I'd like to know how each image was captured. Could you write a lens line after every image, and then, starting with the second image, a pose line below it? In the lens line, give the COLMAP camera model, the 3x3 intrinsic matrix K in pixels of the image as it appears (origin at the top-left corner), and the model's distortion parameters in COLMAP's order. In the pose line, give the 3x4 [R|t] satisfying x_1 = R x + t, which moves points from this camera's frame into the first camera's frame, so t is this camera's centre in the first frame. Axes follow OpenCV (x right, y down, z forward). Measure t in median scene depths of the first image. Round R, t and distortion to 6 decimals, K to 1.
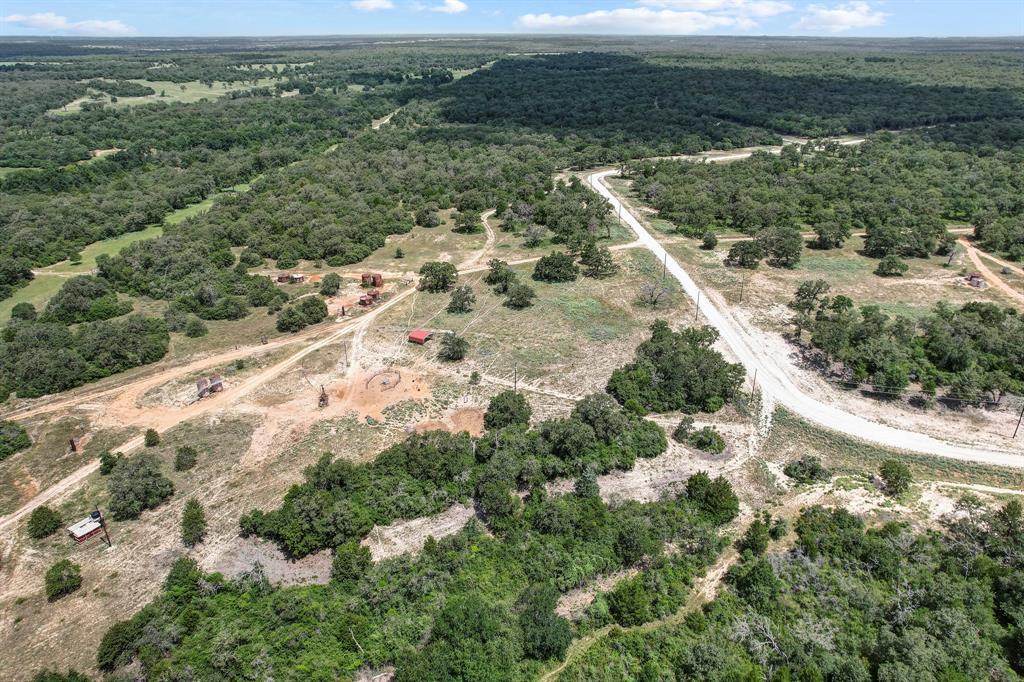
lens RADIAL K [[657.6, 0, 518.6], [0, 657.6, 338.6], [0, 0, 1]] dist [-0.072766, 0.069404]
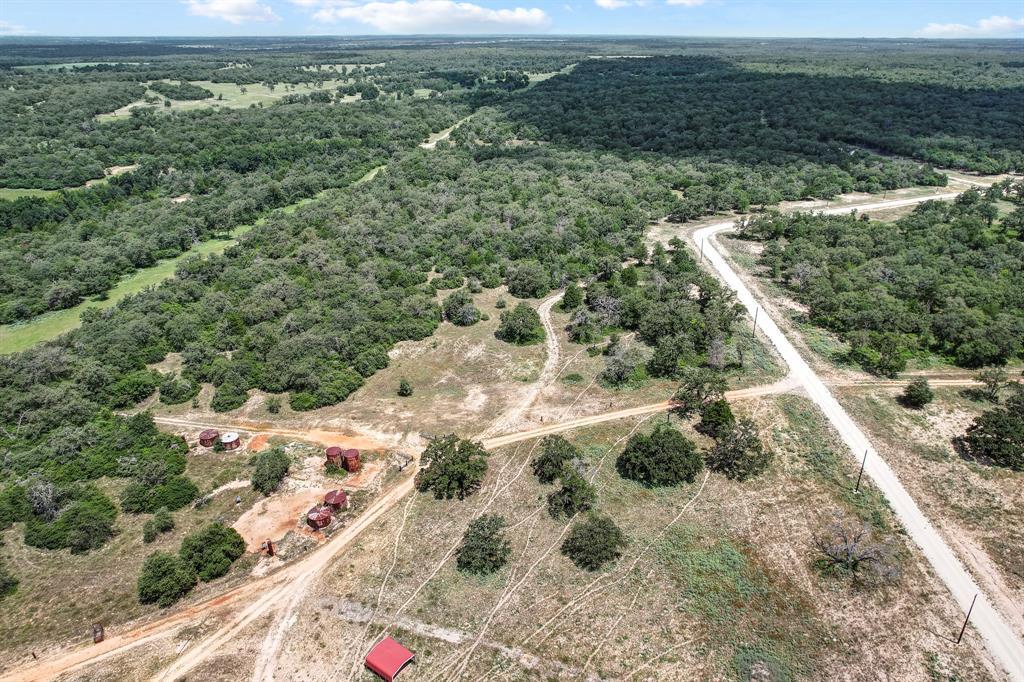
lens RADIAL K [[657.6, 0, 518.6], [0, 657.6, 338.6], [0, 0, 1]] dist [-0.072766, 0.069404]
pose [[0.993432, 0.051034, -0.102408, -0.005766], [-0.051100, 0.998692, 0.001976, -0.096313], [0.102375, 0.003270, 0.994740, 0.200186]]
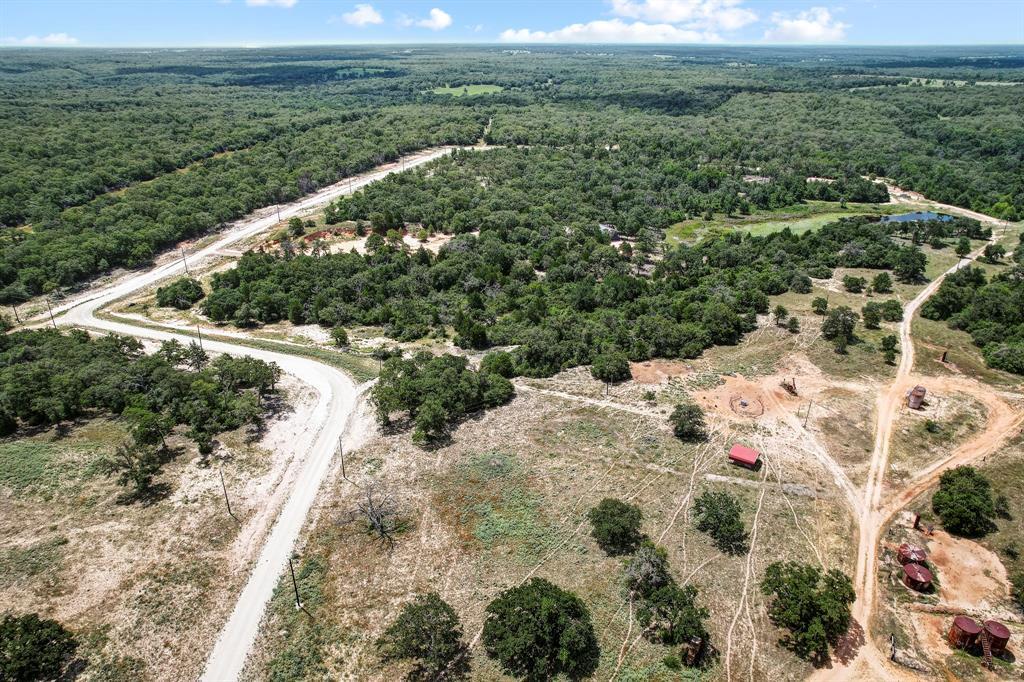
lens RADIAL K [[657.6, 0, 518.6], [0, 657.6, 338.6], [0, 0, 1]] dist [-0.072766, 0.069404]
pose [[-0.997957, -0.027271, 0.057776, 0.024856], [0.026975, 0.639913, 0.767973, -0.250938], [-0.057915, 0.767963, -0.637870, 0.529053]]
